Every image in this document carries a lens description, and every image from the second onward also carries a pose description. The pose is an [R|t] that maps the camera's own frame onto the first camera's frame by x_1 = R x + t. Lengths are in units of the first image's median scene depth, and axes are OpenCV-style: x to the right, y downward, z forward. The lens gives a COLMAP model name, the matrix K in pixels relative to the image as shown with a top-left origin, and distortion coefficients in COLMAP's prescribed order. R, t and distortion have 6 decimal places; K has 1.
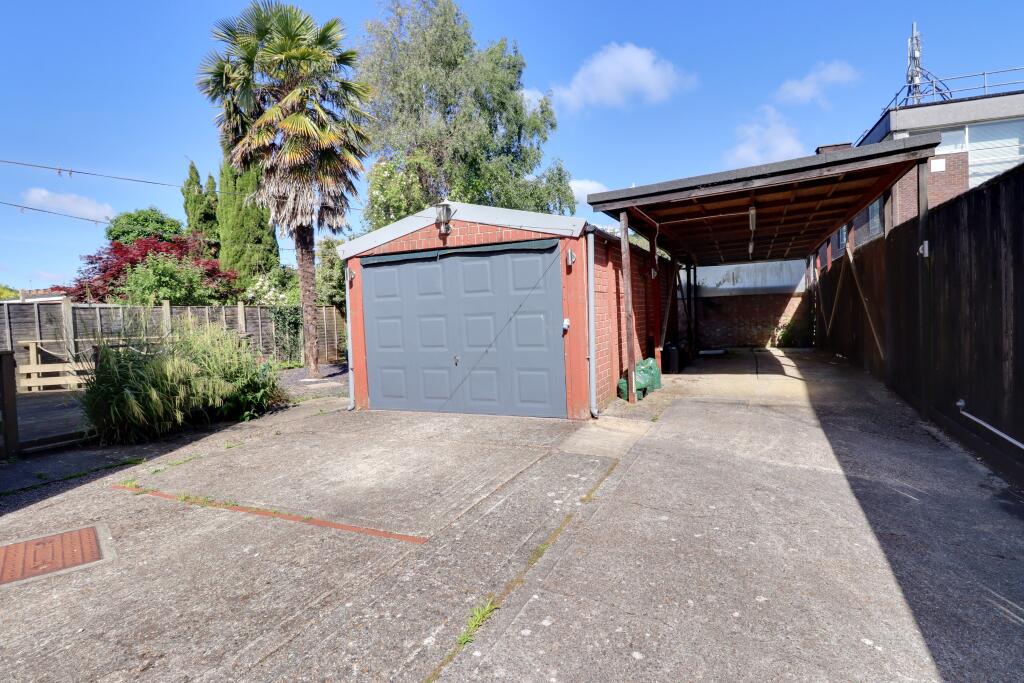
lens RADIAL K [[507.7, 0, 520.4], [0, 507.7, 335.9], [0, 0, 1]] dist [-0.008865, -0.001594]
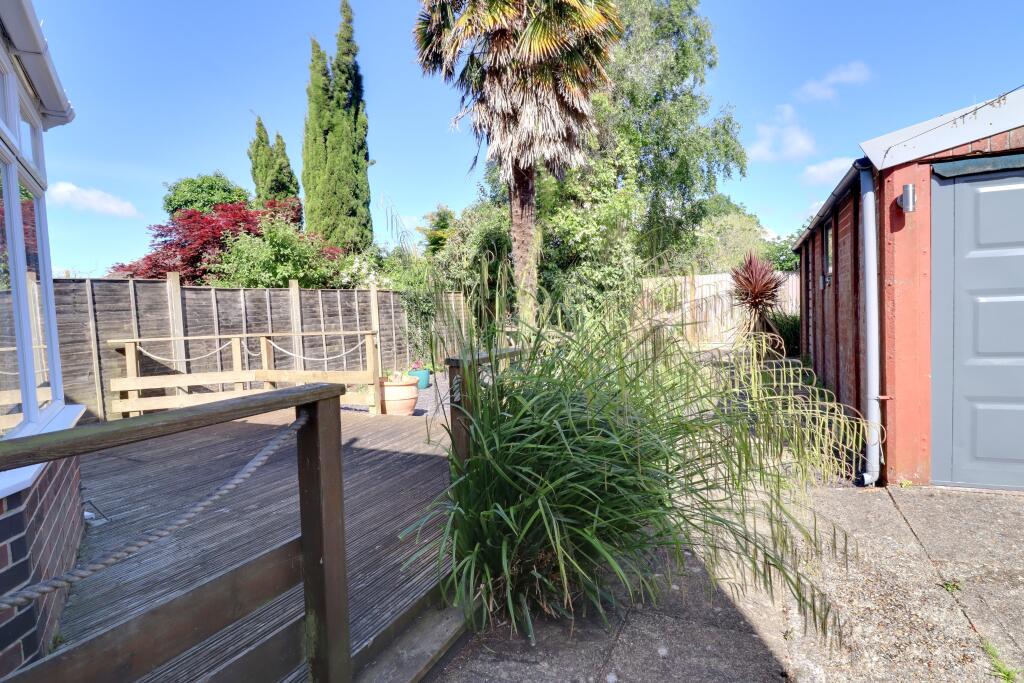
lens RADIAL K [[507.7, 0, 523.2], [0, 507.7, 334.6], [0, 0, 1]] dist [-0.008865, -0.001594]
pose [[0.999996, -0.002397, -0.001469, -0.324222], [0.002412, 0.999942, 0.010472, -0.001171], [0.001444, -0.010475, 0.999944, 0.251855]]
